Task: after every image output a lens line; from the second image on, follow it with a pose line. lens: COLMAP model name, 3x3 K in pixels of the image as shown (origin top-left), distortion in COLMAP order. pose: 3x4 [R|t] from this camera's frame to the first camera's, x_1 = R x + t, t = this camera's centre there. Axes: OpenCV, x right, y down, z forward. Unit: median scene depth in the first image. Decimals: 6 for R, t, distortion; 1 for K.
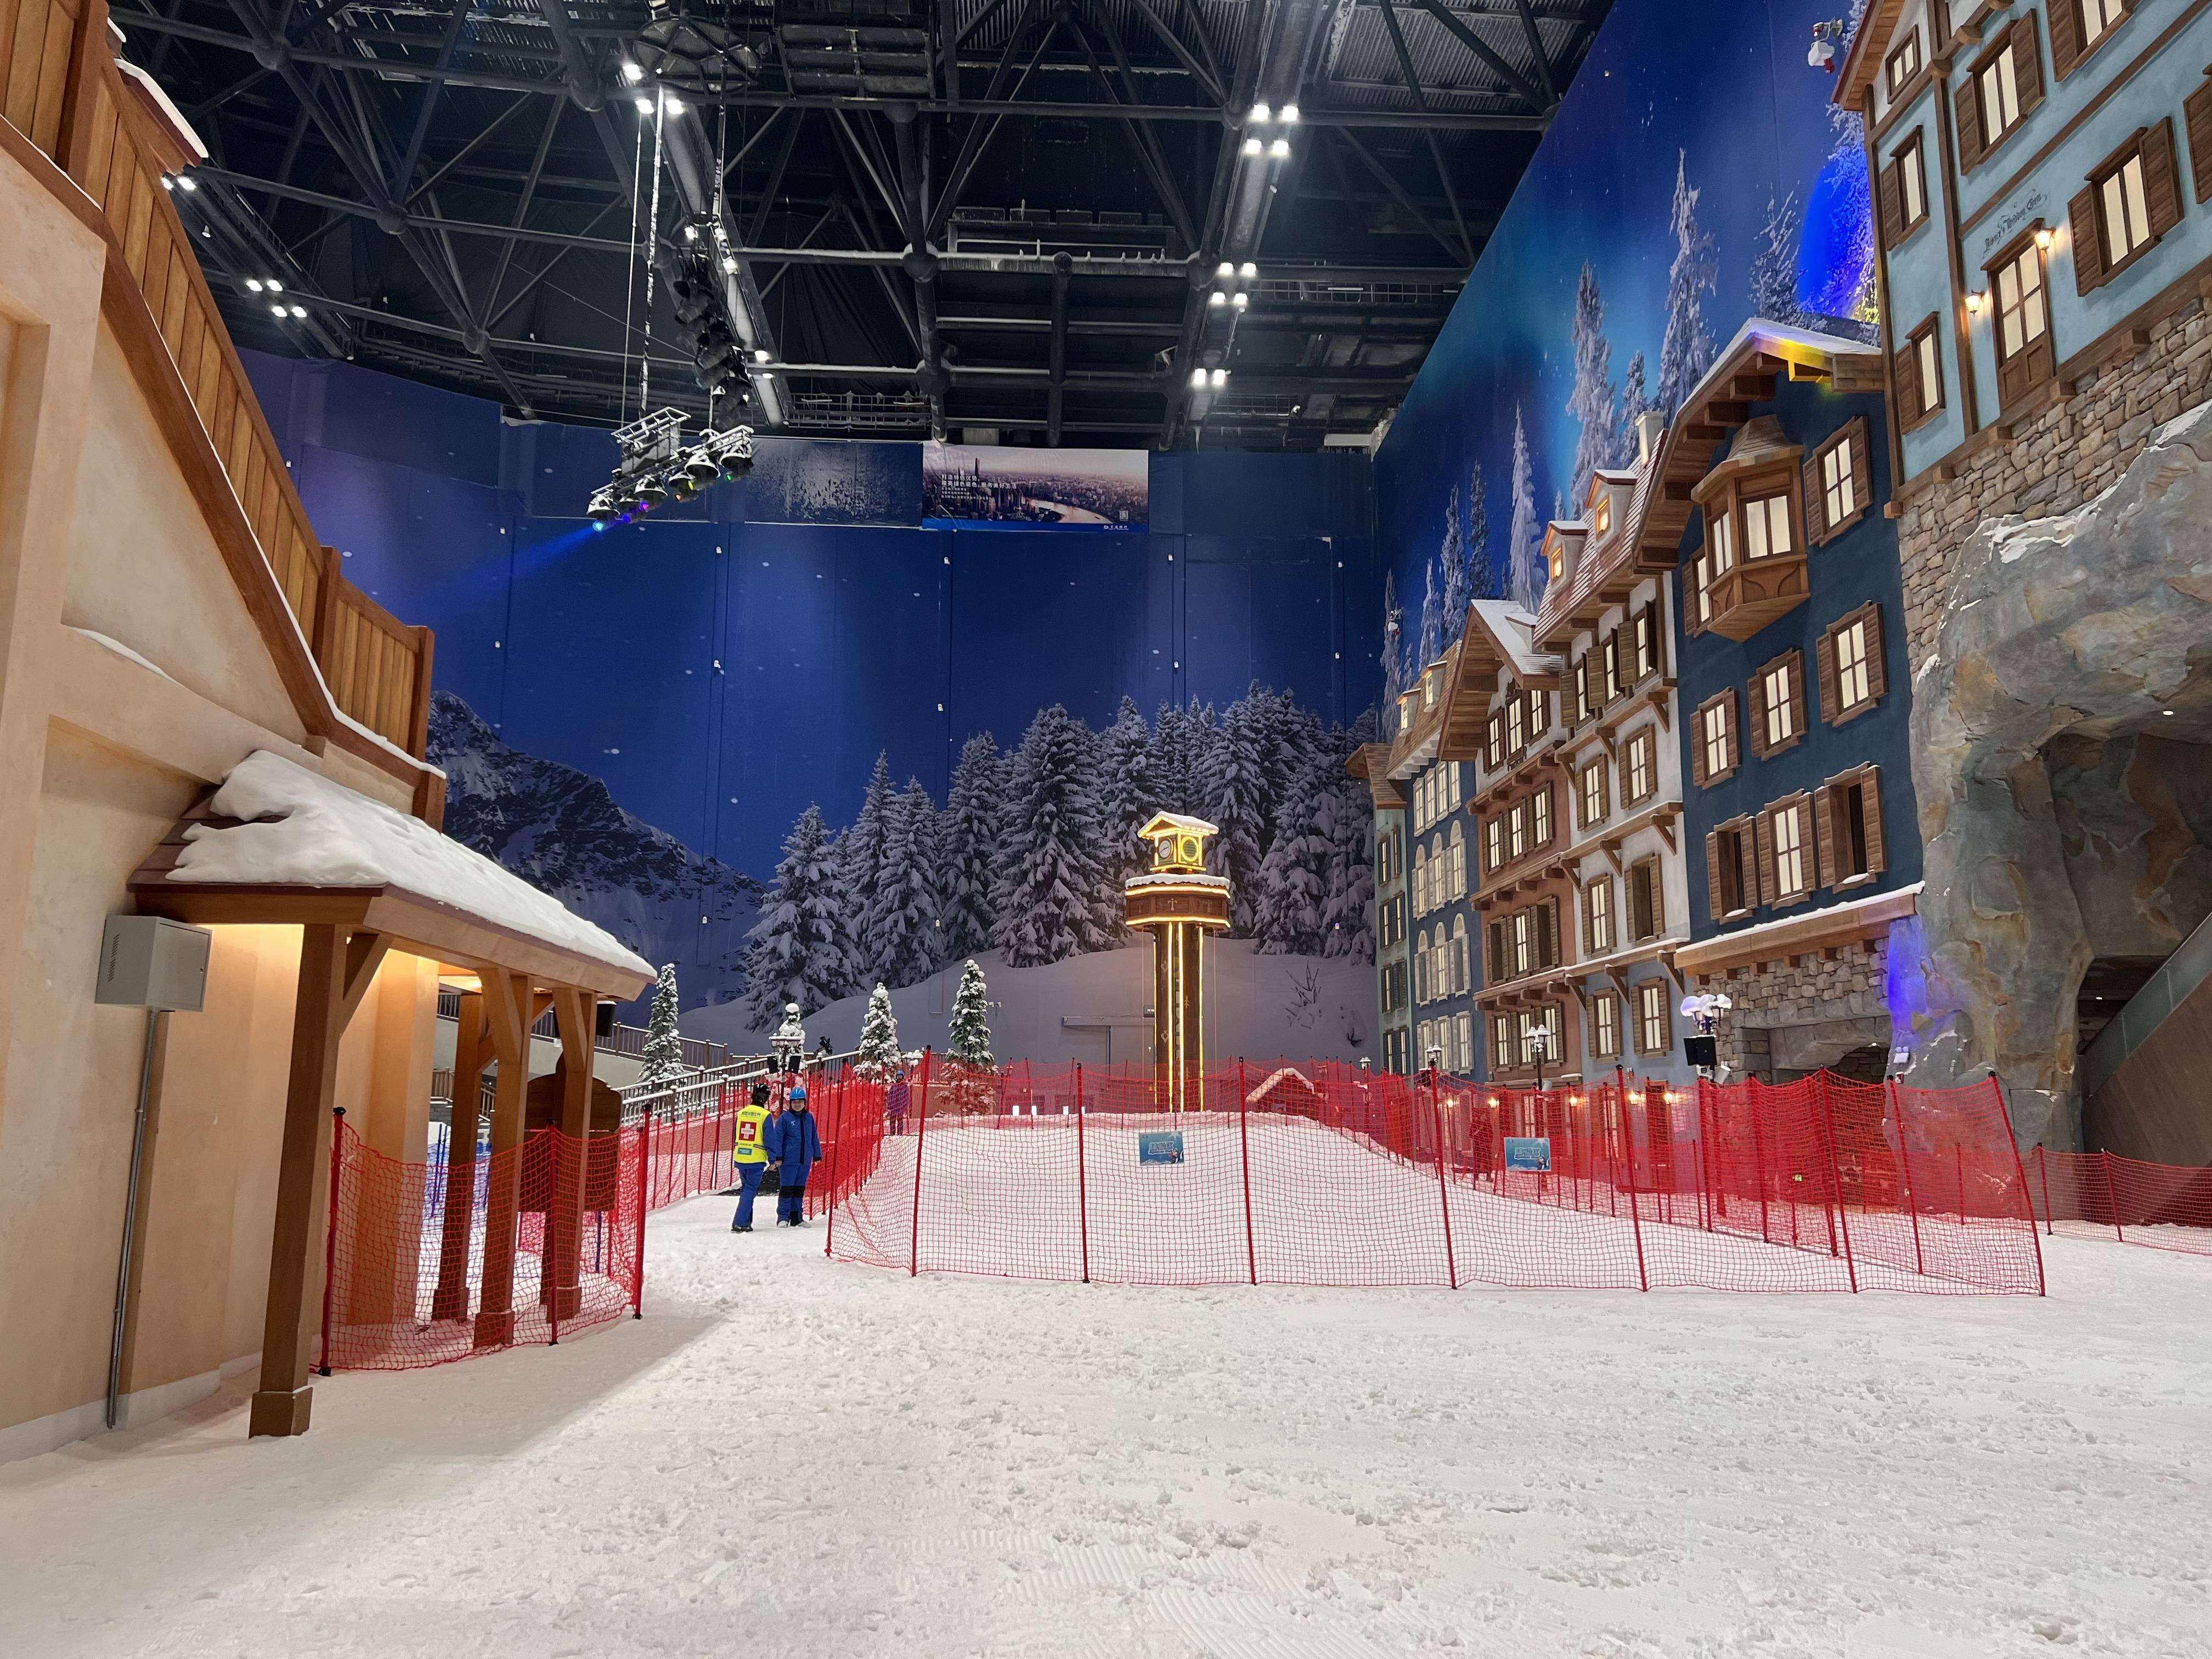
lens RADIAL K [[1640.0, 0, 1112.7], [0, 1640.0, 825.0], [0, 0, 1]] dist [0.041260, -0.034903]
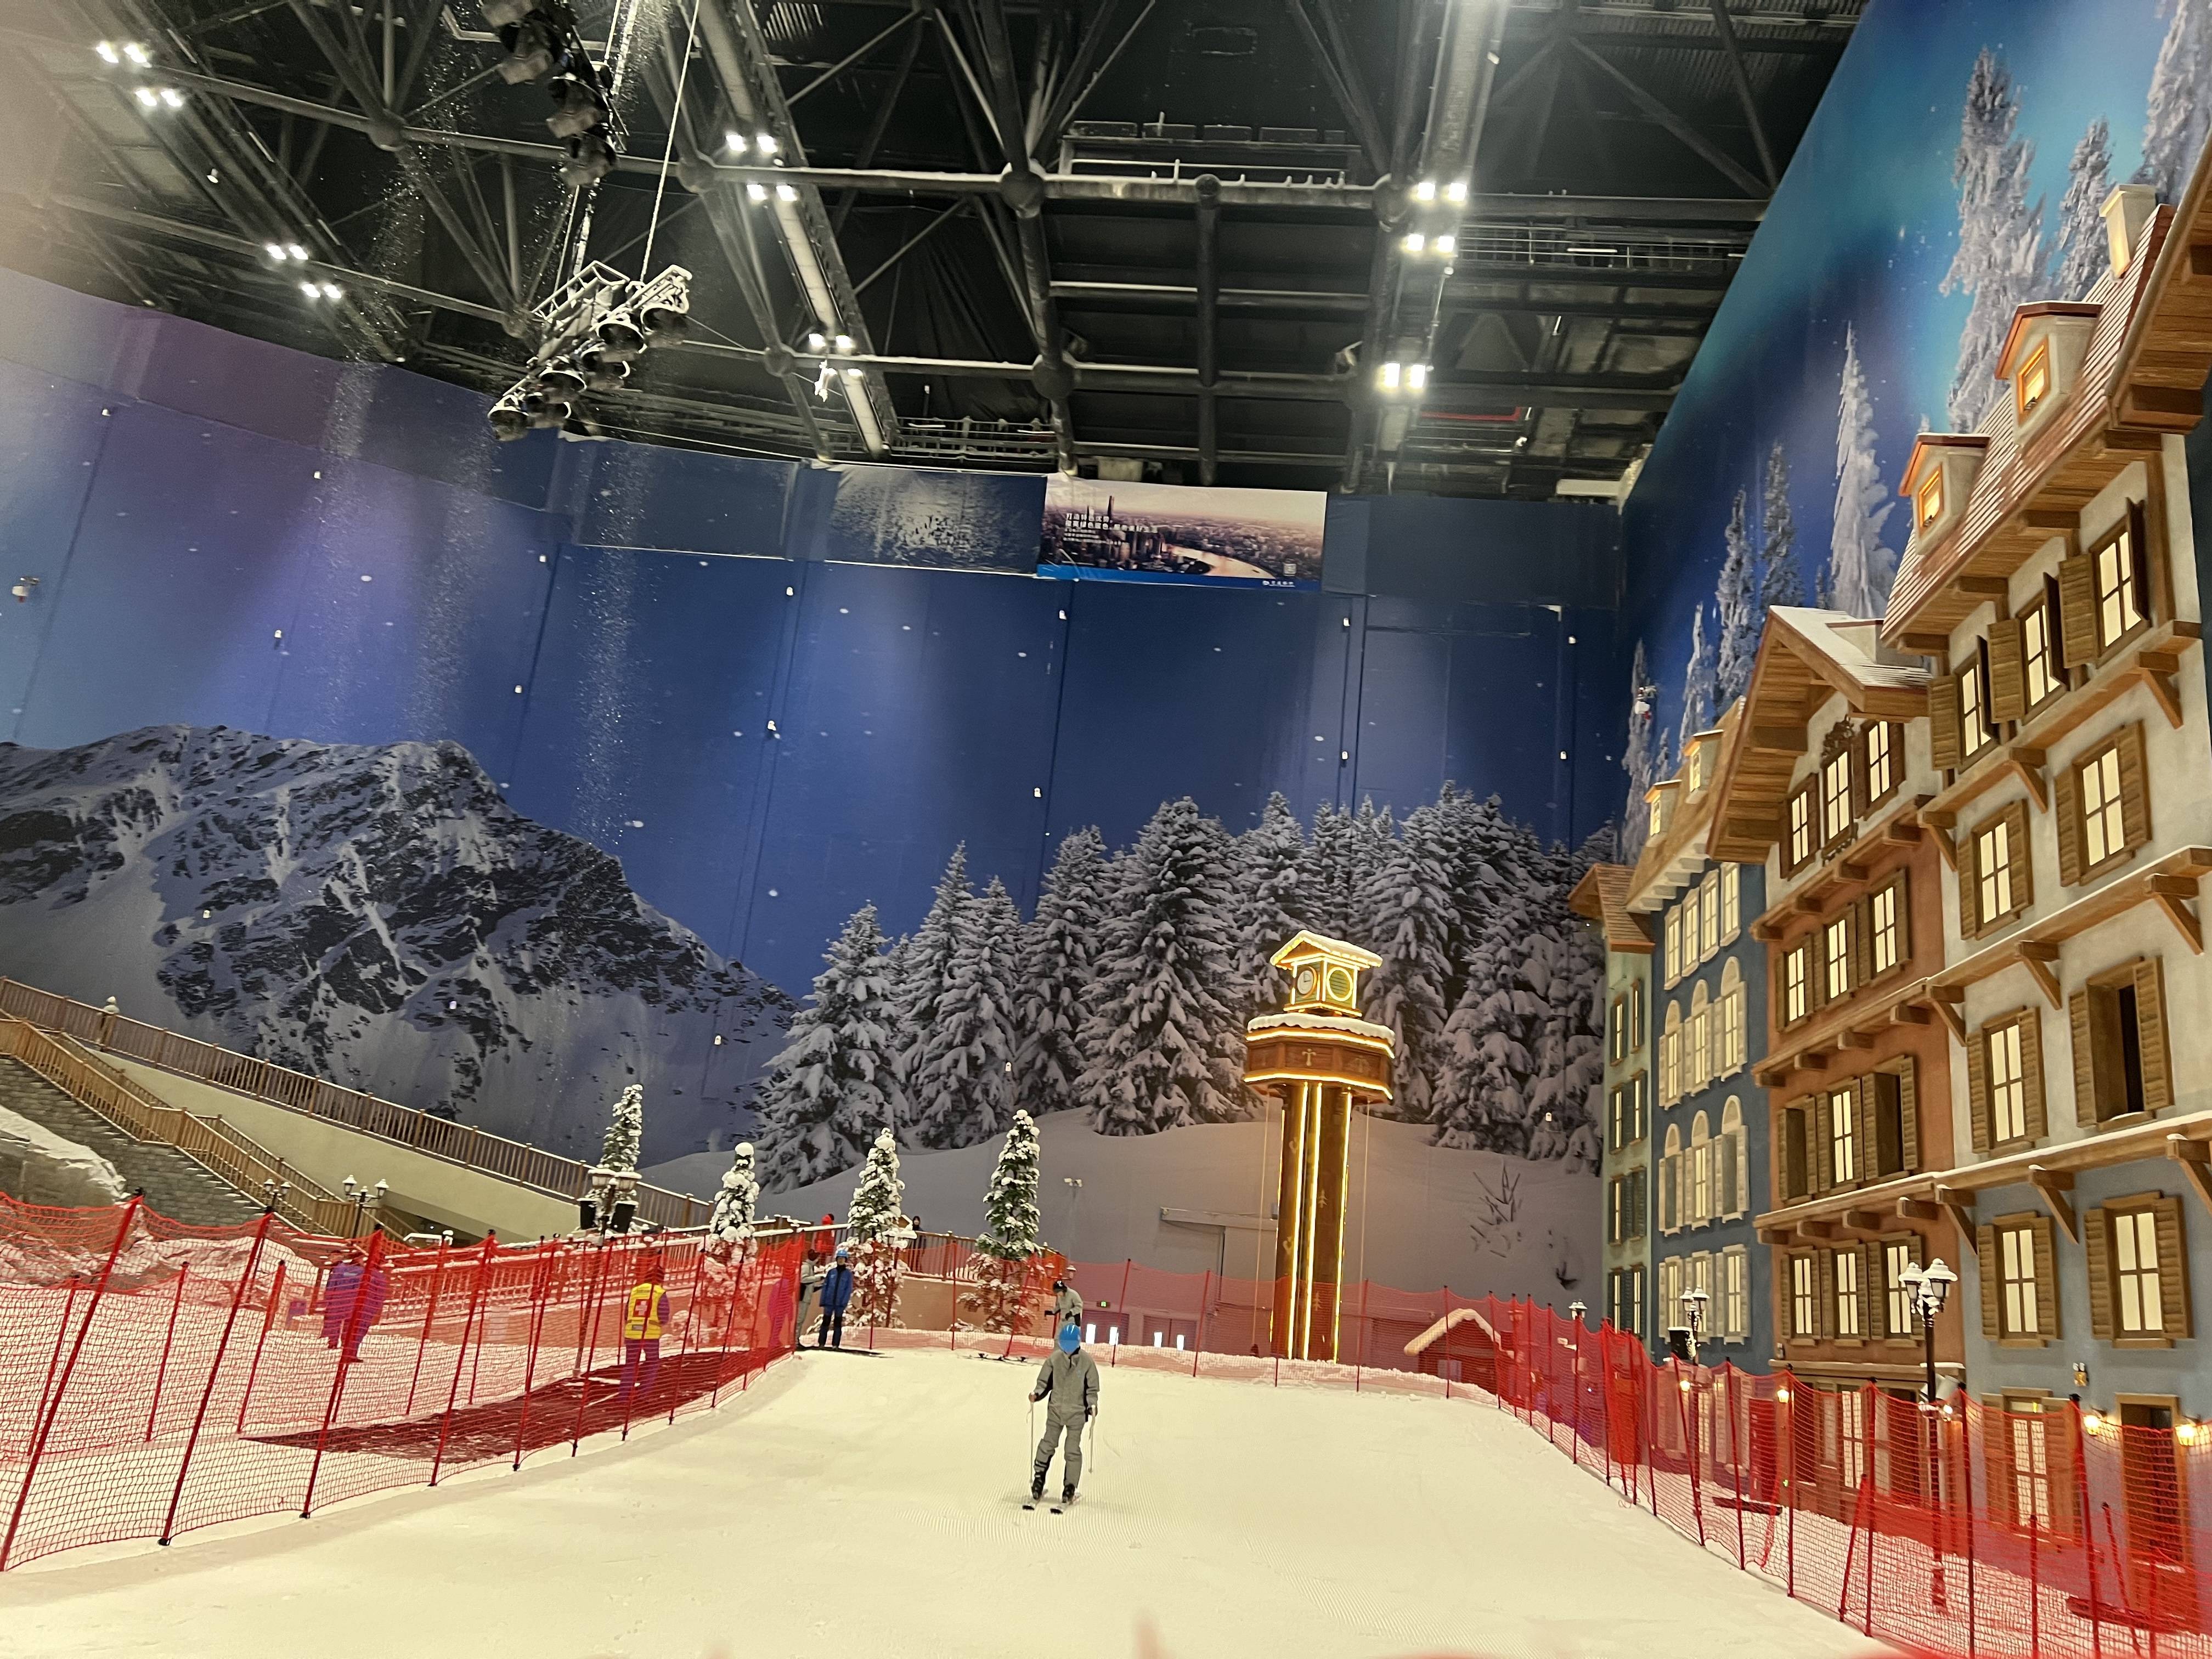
lens RADIAL K [[1640.0, 0, 1091.2], [0, 1640.0, 828.6], [0, 0, 1]] dist [0.041260, -0.034903]
pose [[0.987006, 0.055304, -0.150867, 0.042346], [-0.073705, 0.990126, -0.119240, 0.039702], [0.142783, 0.128811, 0.981336, 0.252070]]
